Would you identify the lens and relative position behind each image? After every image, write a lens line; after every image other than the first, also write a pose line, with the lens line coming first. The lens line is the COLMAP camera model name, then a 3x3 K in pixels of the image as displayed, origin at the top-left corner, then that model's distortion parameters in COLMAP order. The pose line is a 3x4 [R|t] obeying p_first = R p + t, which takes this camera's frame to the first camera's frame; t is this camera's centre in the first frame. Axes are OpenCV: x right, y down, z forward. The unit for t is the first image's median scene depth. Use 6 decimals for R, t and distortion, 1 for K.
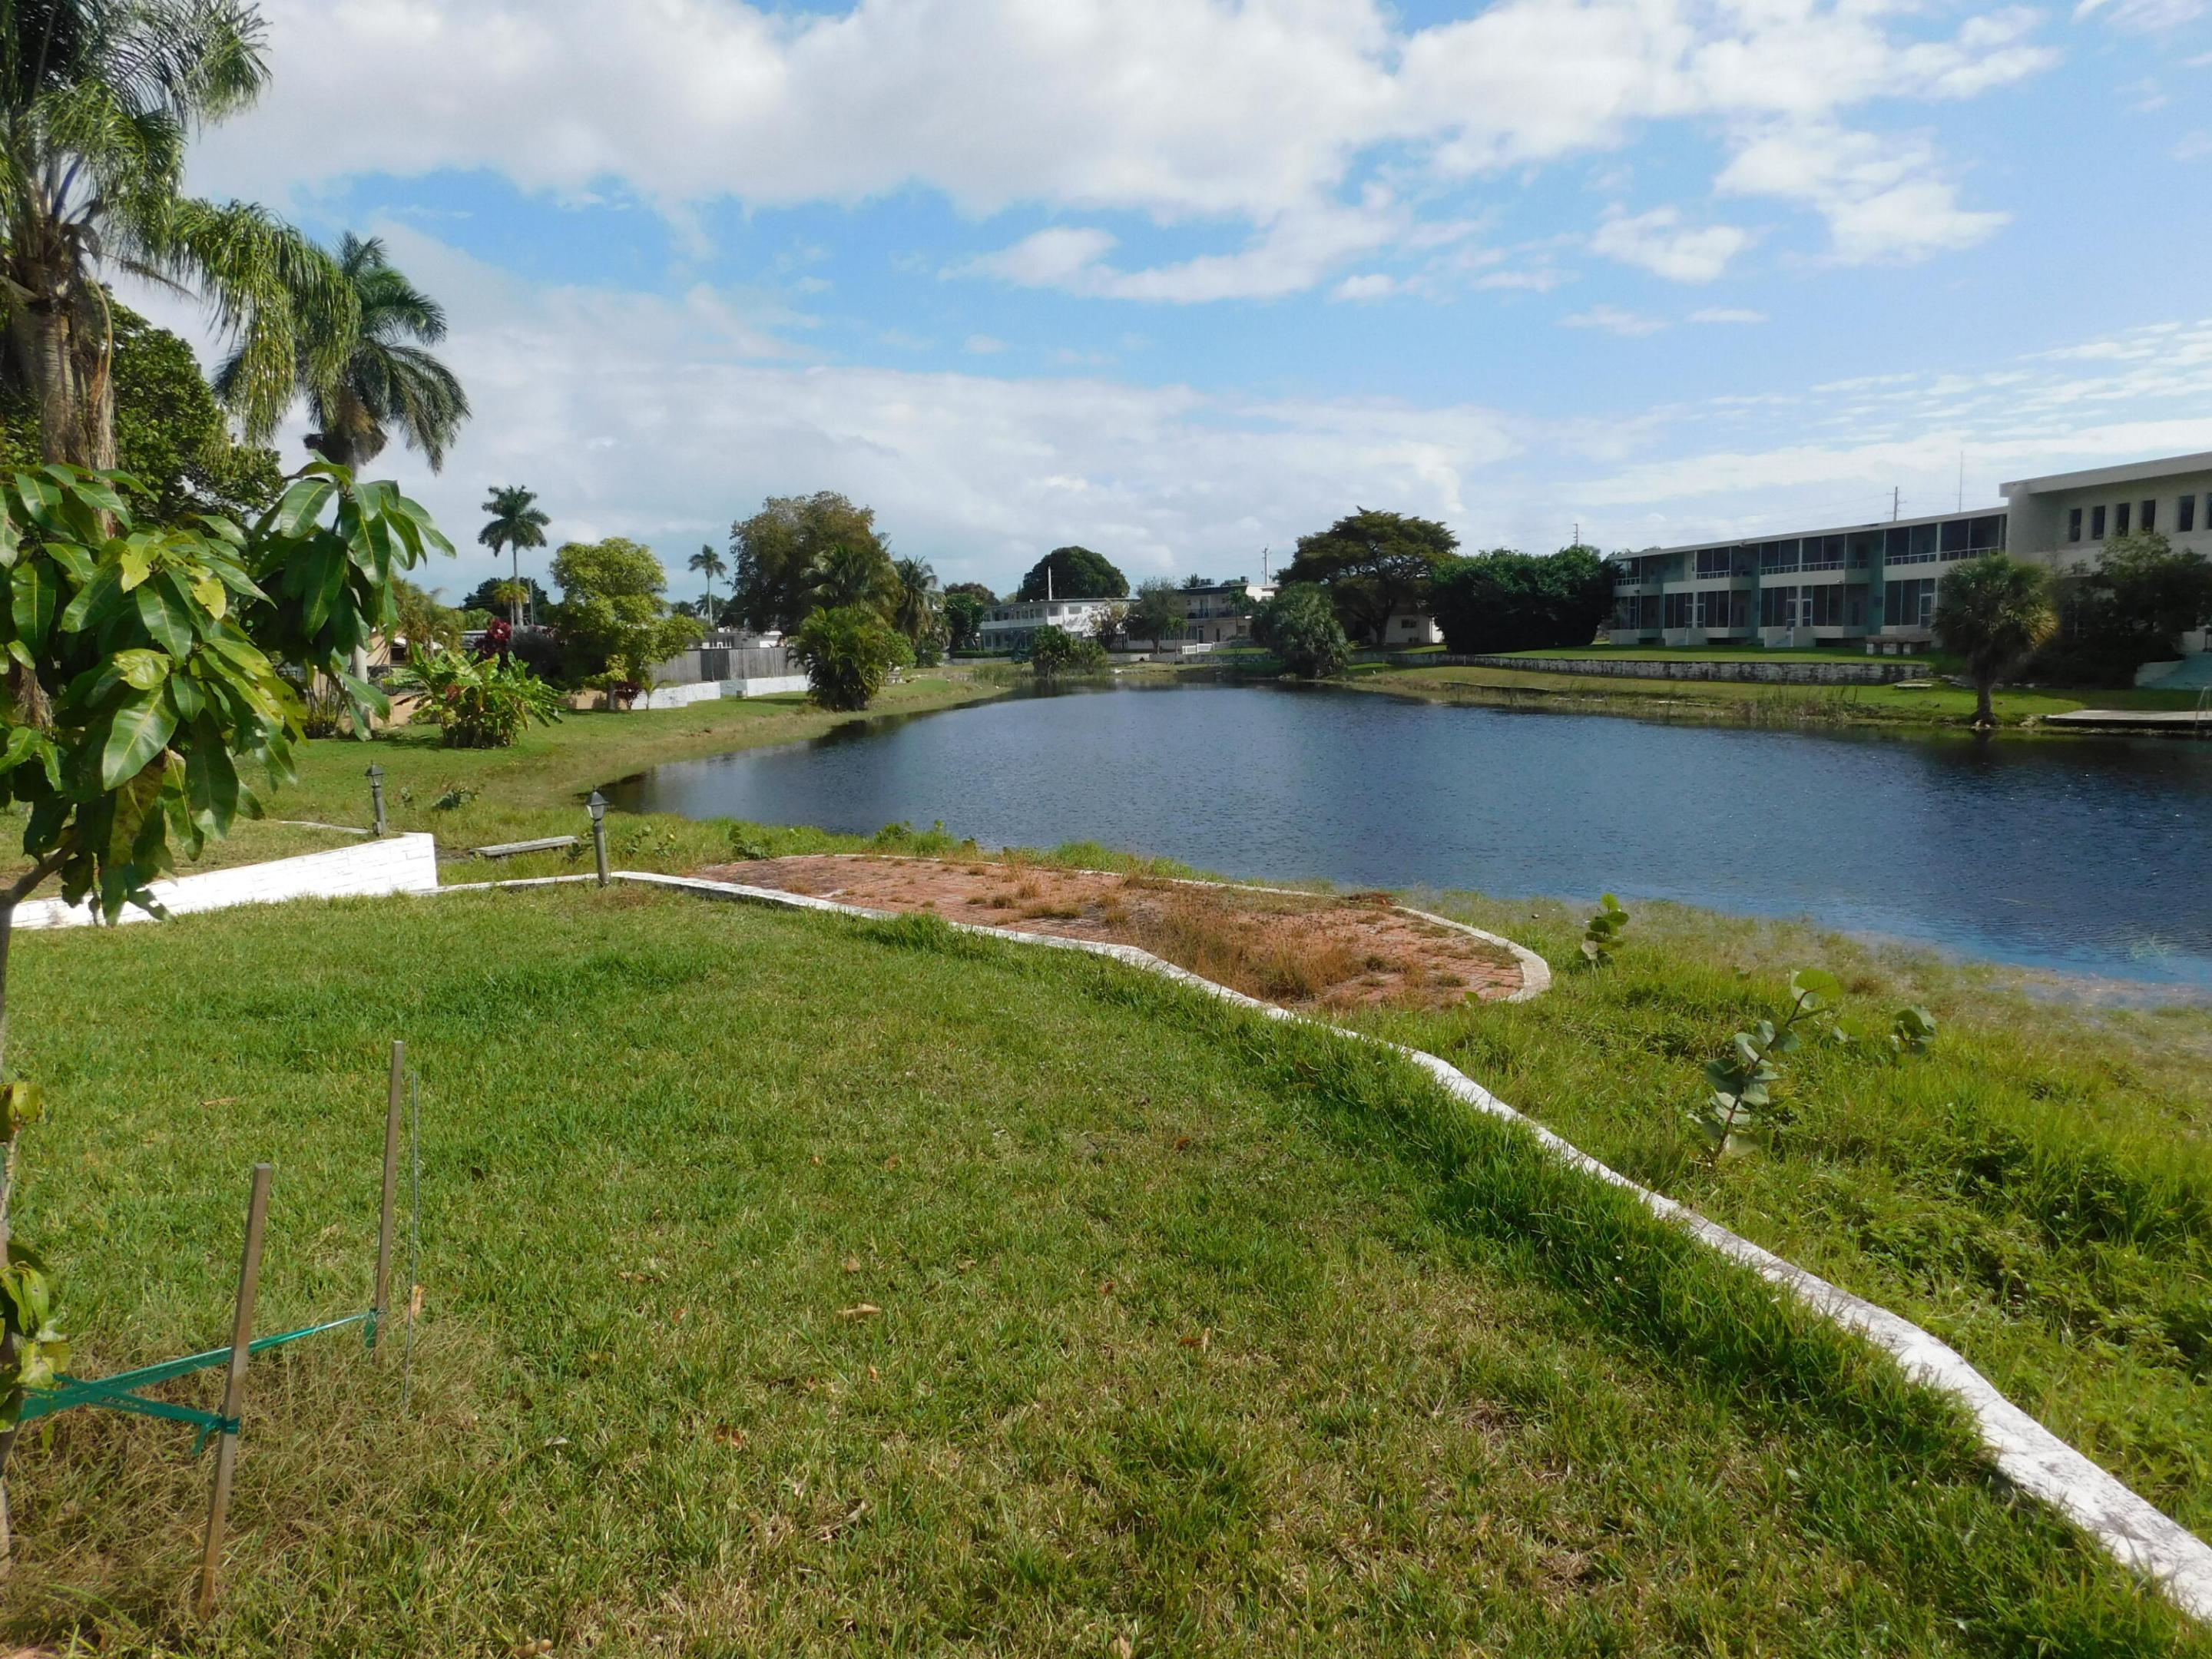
lens RADIAL K [[1472.7, 0, 1129.3], [0, 1472.7, 833.8], [0, 0, 1]] dist [-0.055234, 0.048371]
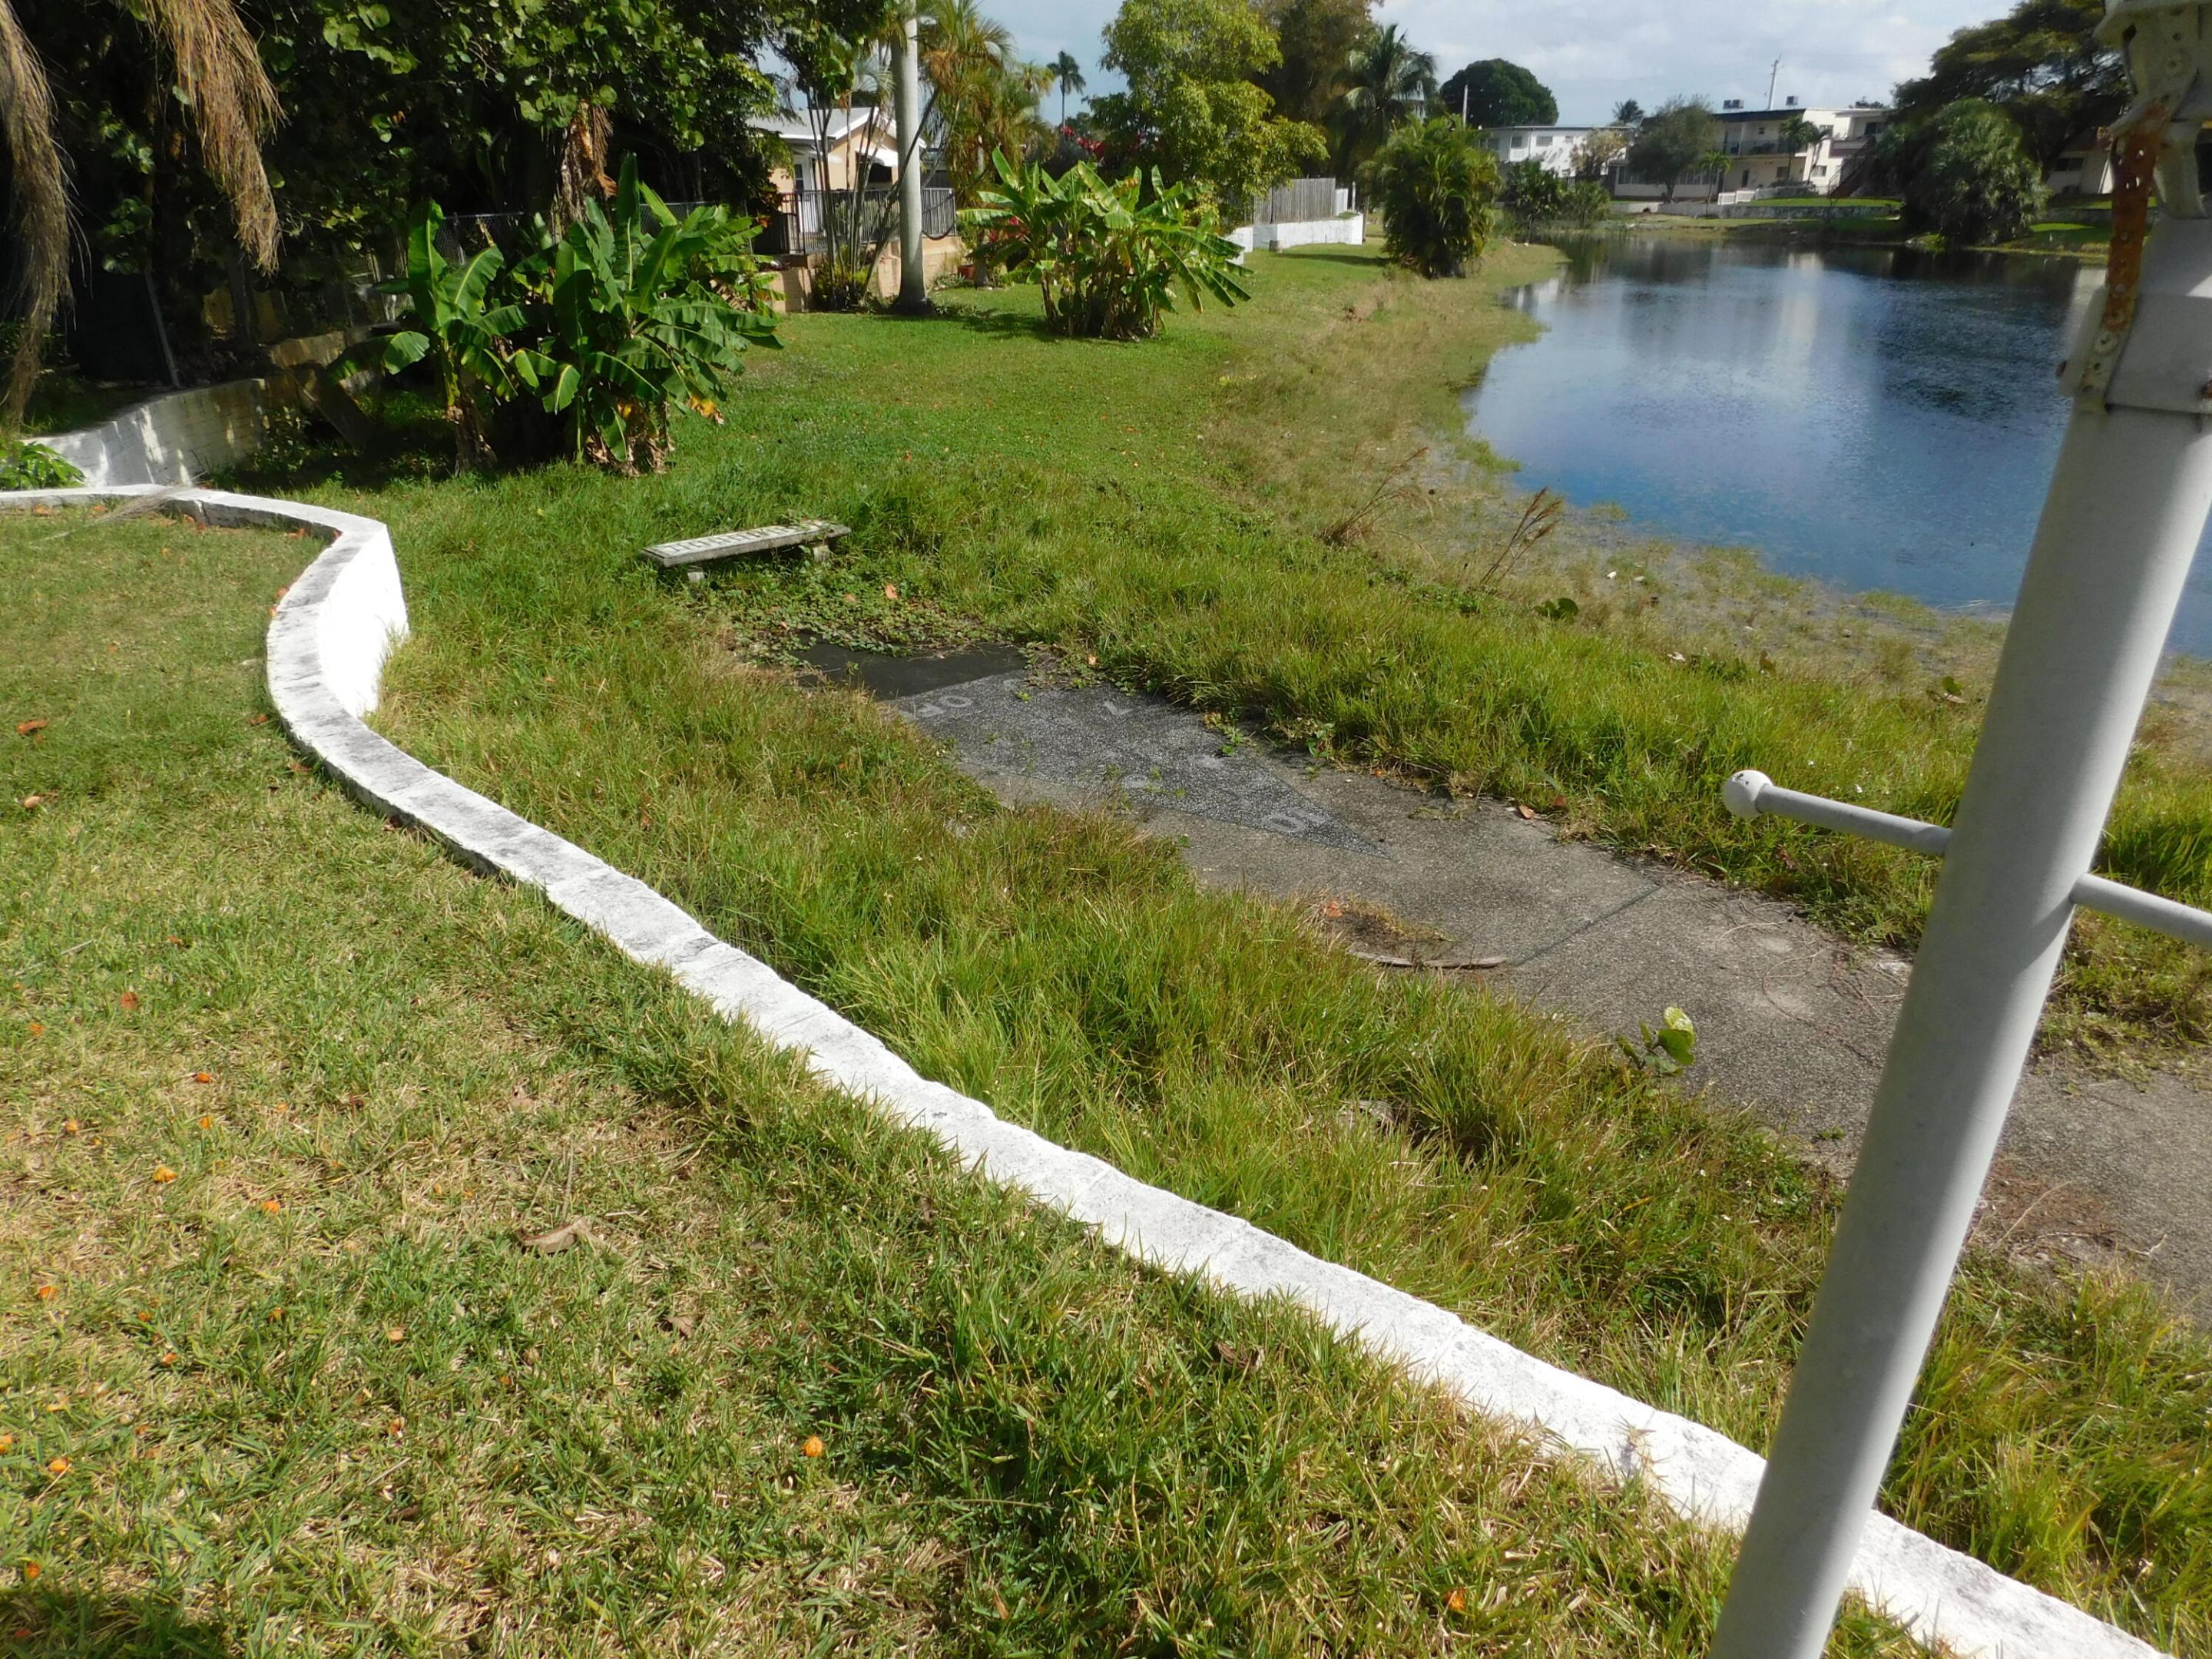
lens RADIAL K [[1481.4, 0, 1106.0], [0, 1481.4, 829.5], [0, 0, 1]] dist [-0.073994, 0.079791]
pose [[0.980296, 0.096679, -0.172258, -0.251909], [-0.044045, 0.957068, 0.286497, -0.030367], [0.192561, -0.273265, 0.942468, 0.293200]]
